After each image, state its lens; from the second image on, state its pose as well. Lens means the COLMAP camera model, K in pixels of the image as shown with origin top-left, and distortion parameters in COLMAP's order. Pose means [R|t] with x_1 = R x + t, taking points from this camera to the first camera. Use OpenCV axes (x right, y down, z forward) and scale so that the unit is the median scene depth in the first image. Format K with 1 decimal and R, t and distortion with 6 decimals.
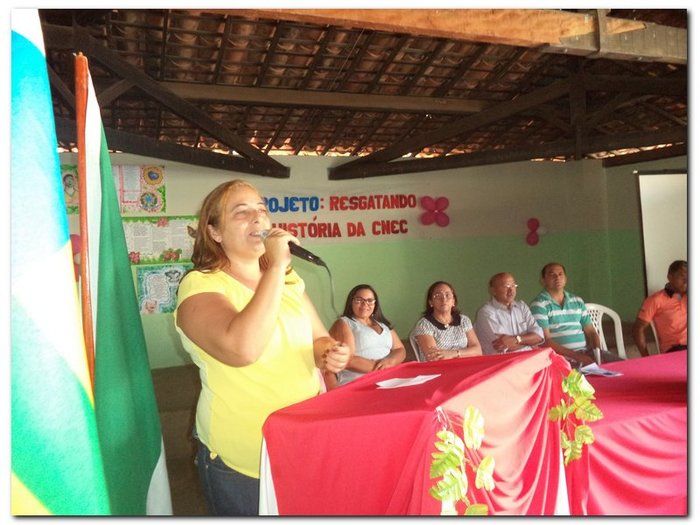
lens RADIAL K [[536.0, 0, 349.7], [0, 536.0, 256.0], [0, 0, 1]] dist [-0.042246, 0.007068]
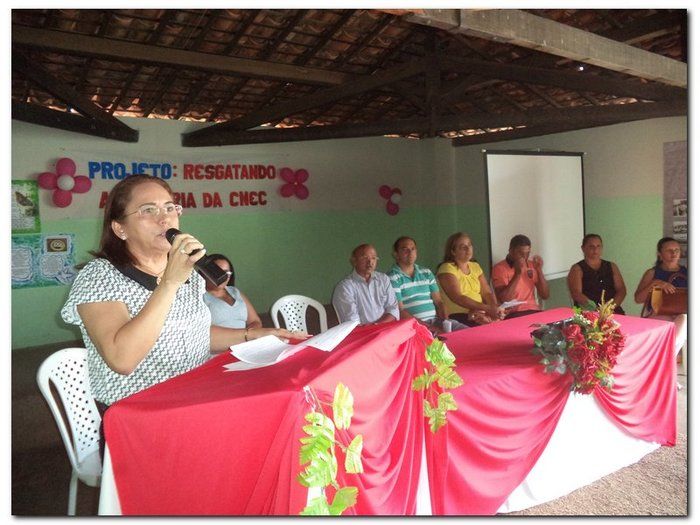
lens RADIAL K [[536.0, 0, 348.4], [0, 536.0, 255.1], [0, 0, 1]] dist [-0.042246, 0.007068]
pose [[0.966125, -0.003226, 0.258054, 0.000151], [-0.008919, 0.998907, 0.045880, 0.002514], [-0.257920, -0.046627, 0.965041, 0.017424]]
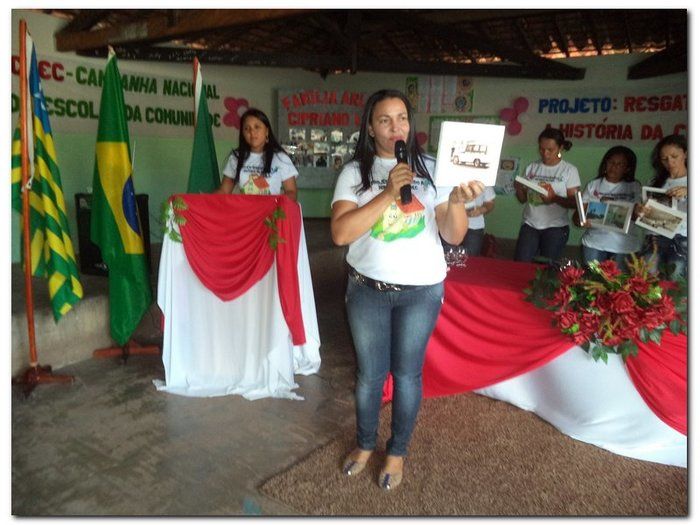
lens RADIAL K [[536.0, 0, 345.3], [0, 536.0, 256.4], [0, 0, 1]] dist [-0.042246, 0.007068]
pose [[0.571170, 0.215365, -0.792075, 0.504706], [-0.058948, 0.973237, 0.222115, -0.012087], [0.818713, -0.080174, 0.568579, 0.012298]]
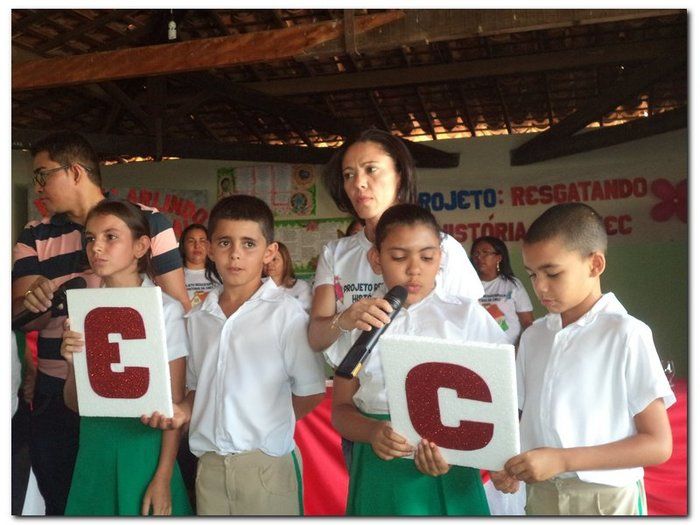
lens RADIAL K [[893.1, 0, 345.9], [0, 893.1, 238.9], [0, 0, 1]] dist [-0.061306, 0.000000]
pose [[0.791989, -0.016210, -0.610320, 0.554219], [-0.019899, 0.998431, -0.052341, 0.032645], [0.610211, 0.053599, 0.790424, -0.136610]]
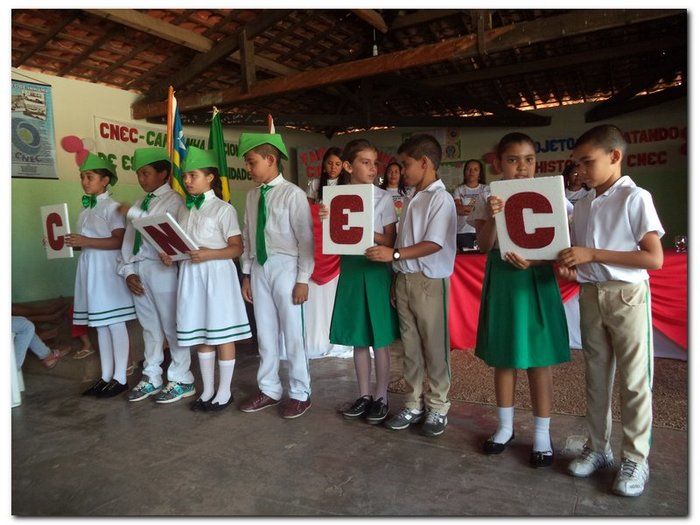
lens RADIAL K [[536.0, 0, 346.5], [0, 536.0, 253.7], [0, 0, 1]] dist [-0.042246, 0.007068]
pose [[0.624124, 0.069976, -0.778186, 0.586690], [-0.002486, 0.996154, 0.087583, 0.049660], [0.781322, -0.052728, 0.621897, -0.182807]]
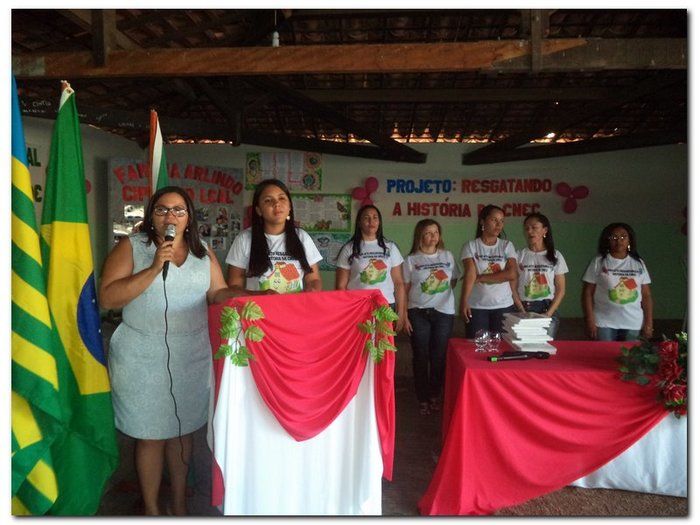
lens RADIAL K [[536.0, 0, 348.0], [0, 536.0, 255.5], [0, 0, 1]] dist [-0.042246, 0.007068]
pose [[0.906331, 0.072905, -0.416231, 0.223629], [-0.056645, 0.997076, 0.051300, 0.001263], [0.418754, -0.022917, 0.907810, -0.105517]]
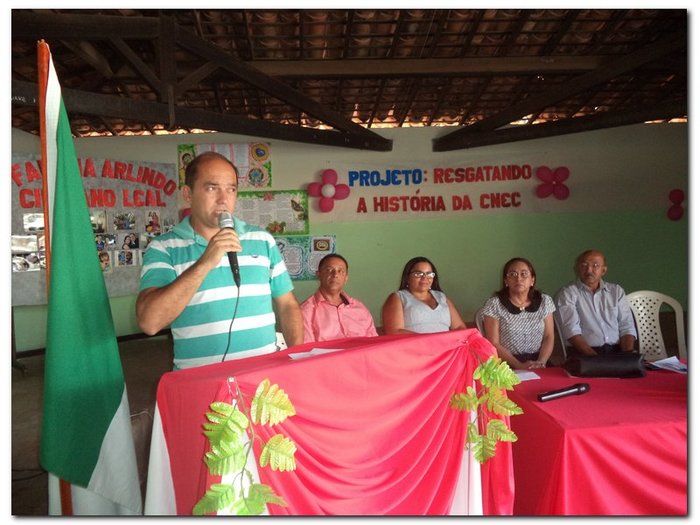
lens RADIAL K [[536.0, 0, 346.8], [0, 536.0, 255.5], [0, 0, 1]] dist [-0.042246, 0.007068]
pose [[0.955533, 0.023154, -0.293975, 0.101758], [-0.010097, 0.998897, 0.045855, 0.002783], [0.294712, -0.040847, 0.954713, 0.025644]]
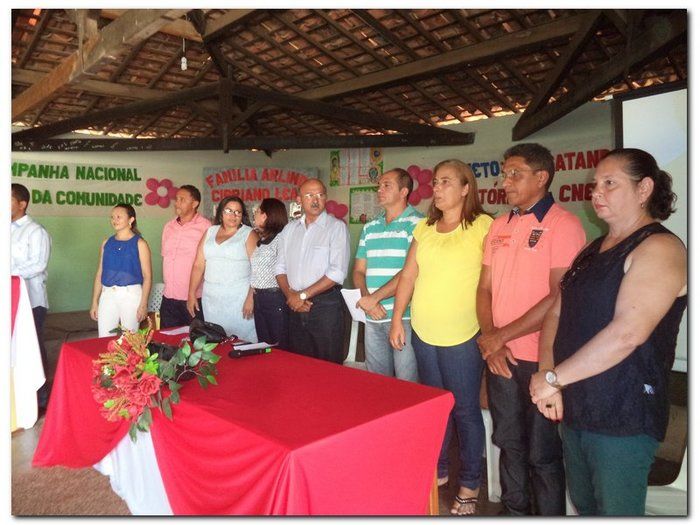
lens RADIAL K [[530.7, 0, 348.4], [0, 530.7, 258.7], [0, 0, 1]] dist [-0.037350, -0.007959]
pose [[0.404322, 0.106284, -0.908420, 0.699470], [-0.026385, 0.994167, 0.104572, -0.030117], [0.914236, -0.018312, 0.404768, 0.384604]]
